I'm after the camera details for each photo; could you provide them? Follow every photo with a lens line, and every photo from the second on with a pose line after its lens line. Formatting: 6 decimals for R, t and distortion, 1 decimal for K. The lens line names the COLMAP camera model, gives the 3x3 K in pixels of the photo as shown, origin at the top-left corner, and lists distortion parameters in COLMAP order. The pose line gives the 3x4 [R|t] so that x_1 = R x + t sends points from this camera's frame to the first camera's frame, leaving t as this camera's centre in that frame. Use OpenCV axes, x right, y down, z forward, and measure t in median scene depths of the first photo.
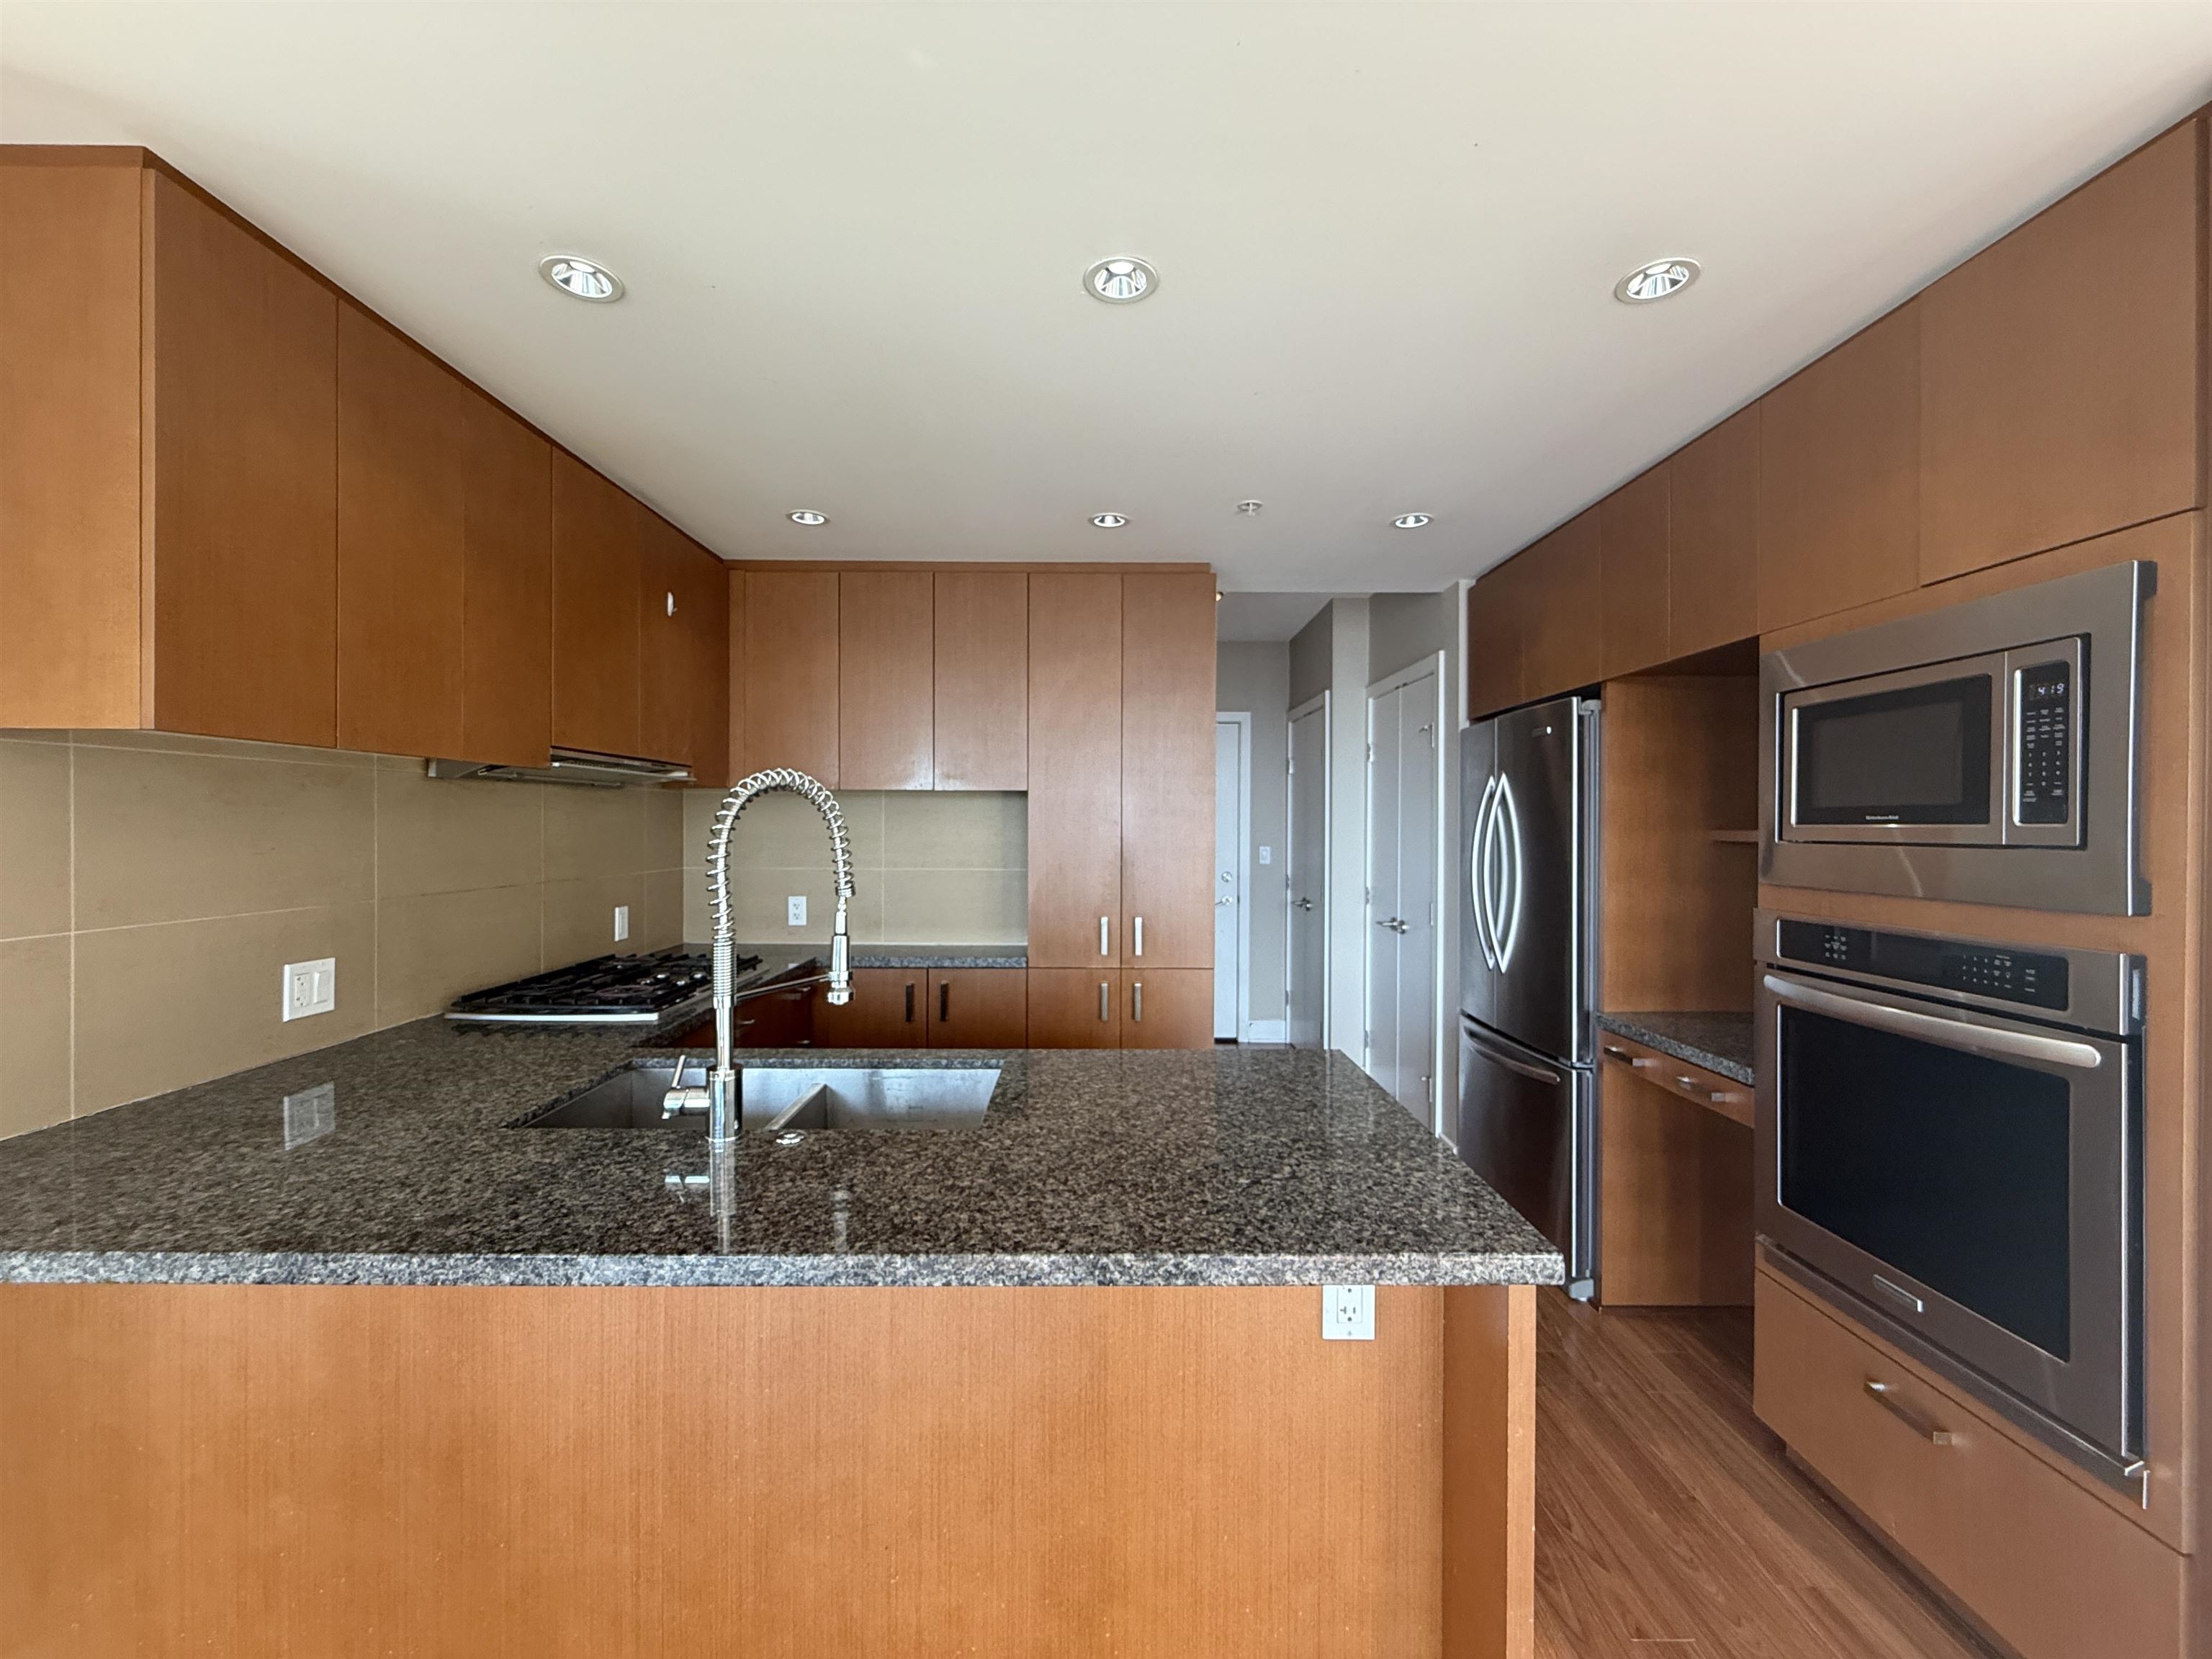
lens RADIAL K [[878.1, 0, 1095.9], [0, 878.1, 828.4], [0, 0, 1]] dist [-0.001641, 0.000217]
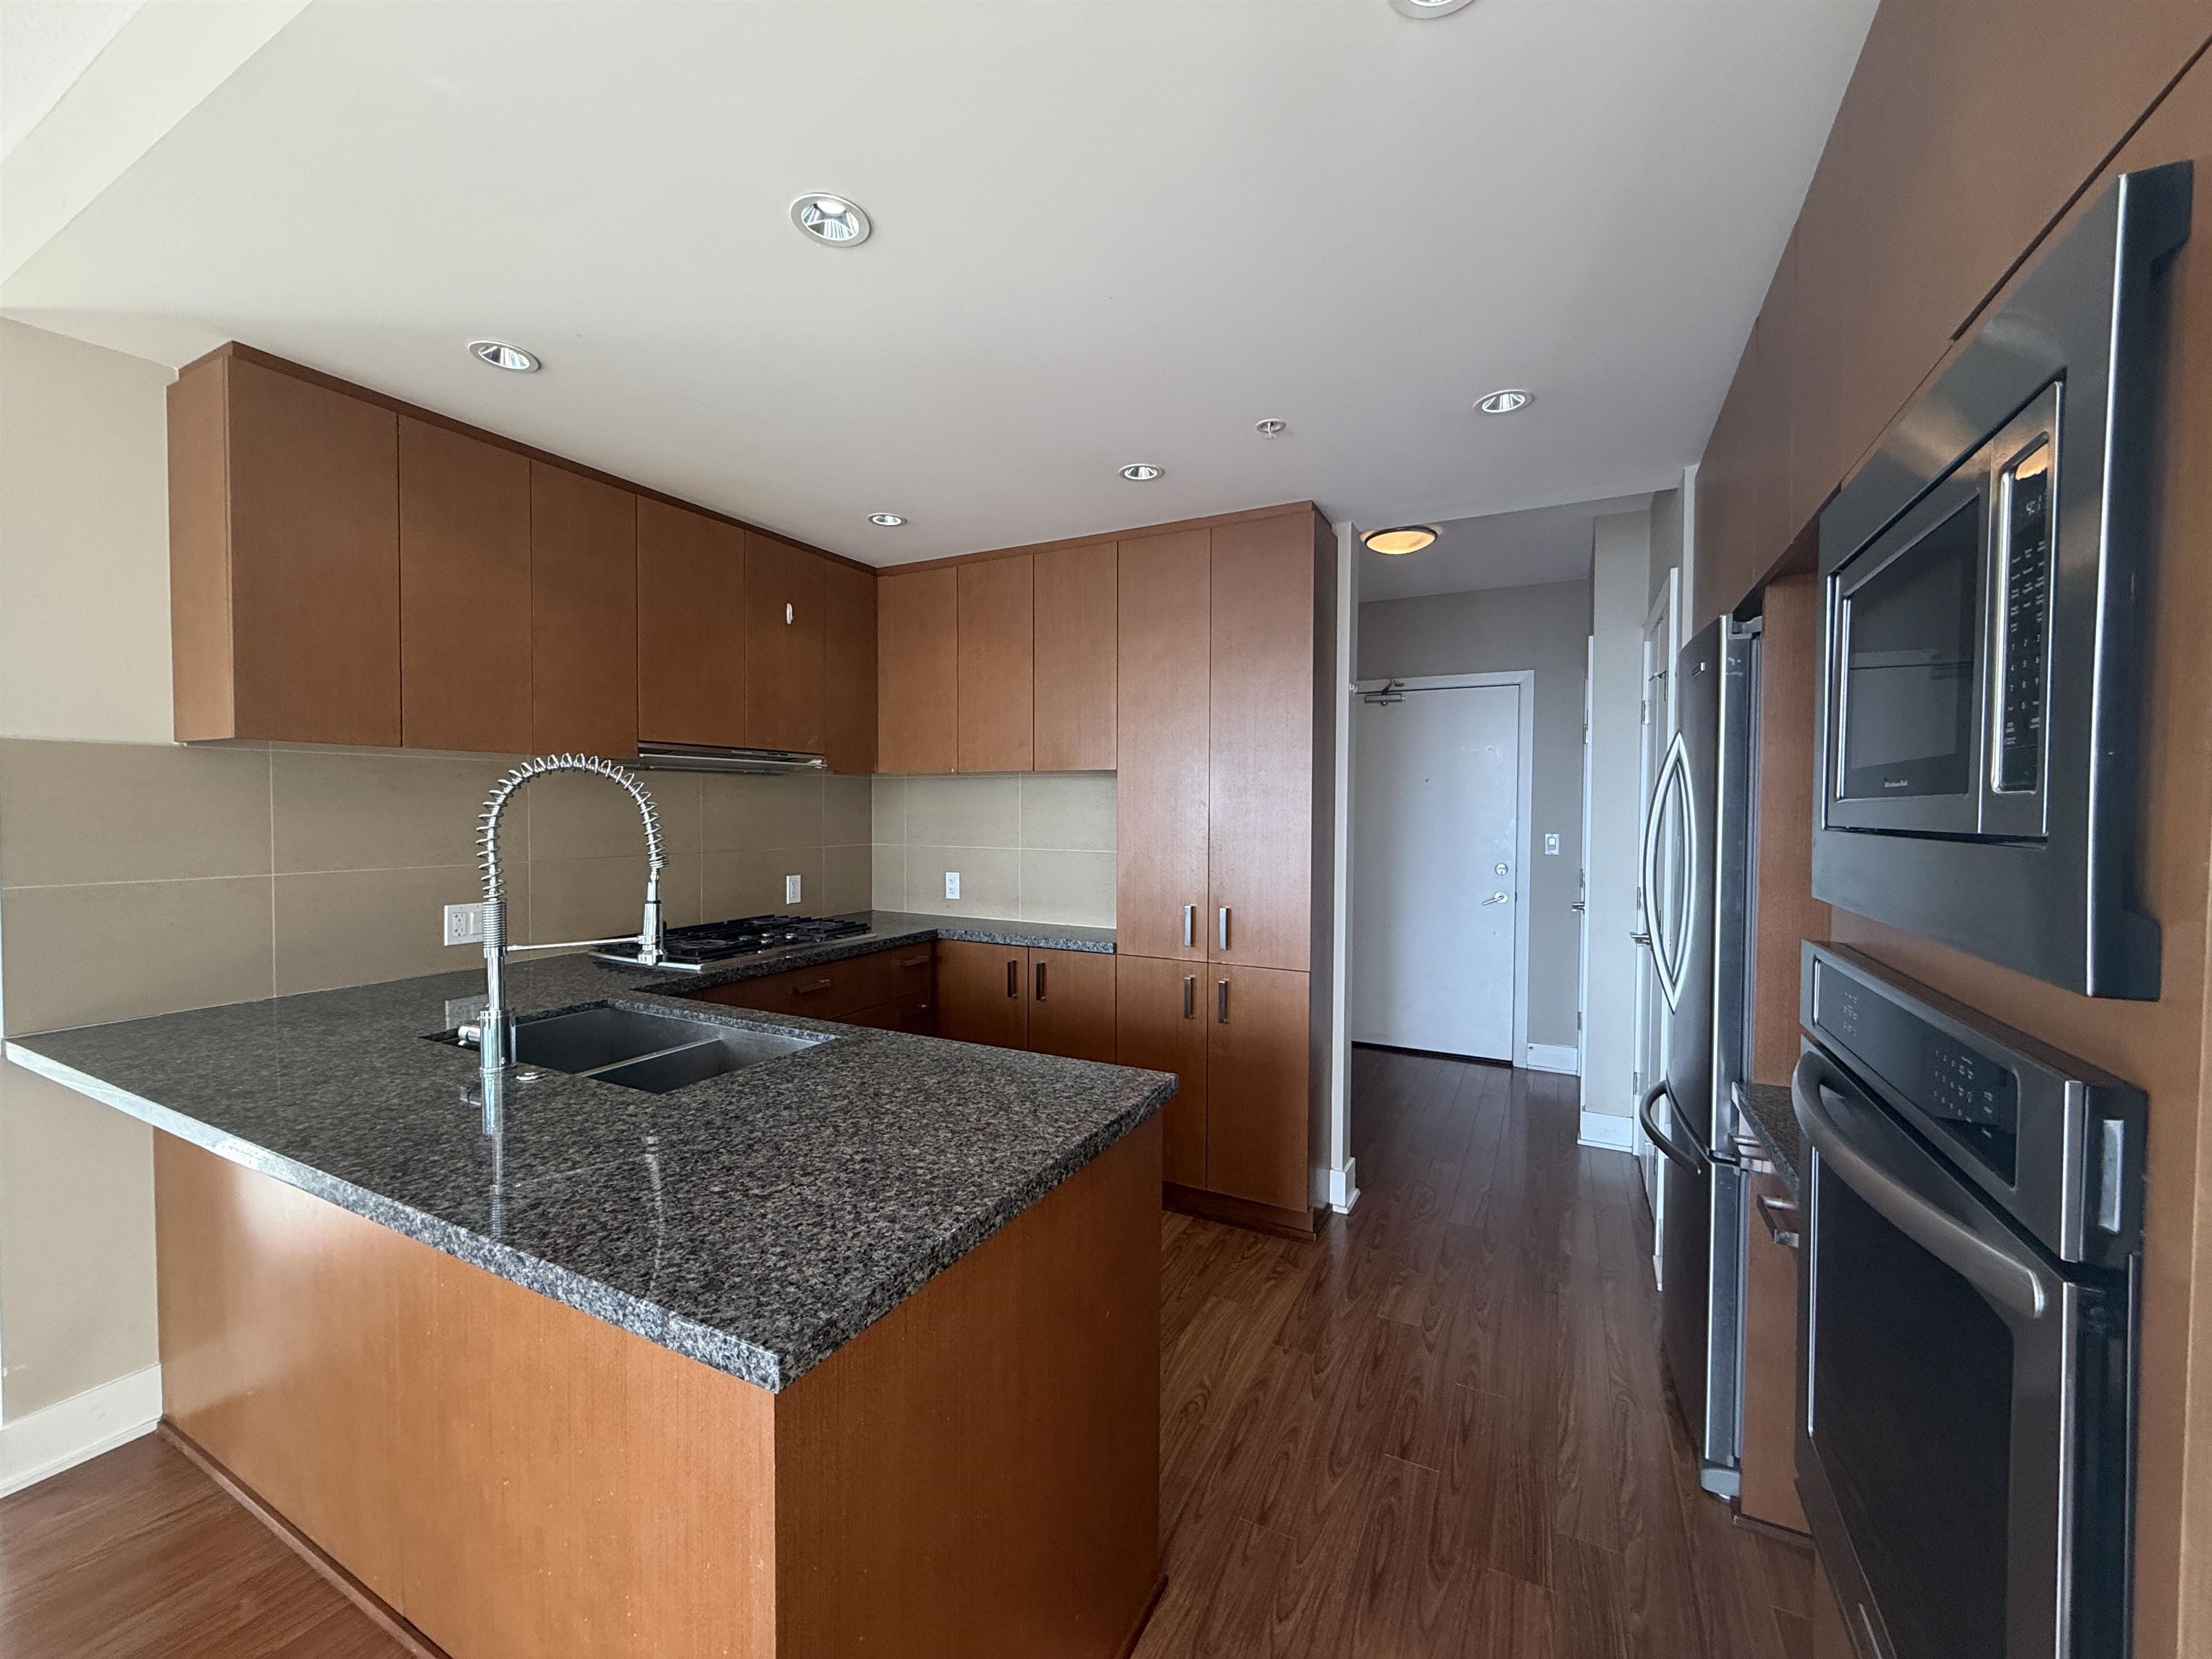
lens RADIAL K [[878.1, 0, 1112.4], [0, 878.1, 826.3], [0, 0, 1]] dist [-0.001641, 0.000217]
pose [[0.886293, 0.009686, -0.463024, 0.640757], [-0.002370, 0.999863, 0.016381, 0.005617], [0.463119, -0.013421, 0.886194, 0.259552]]
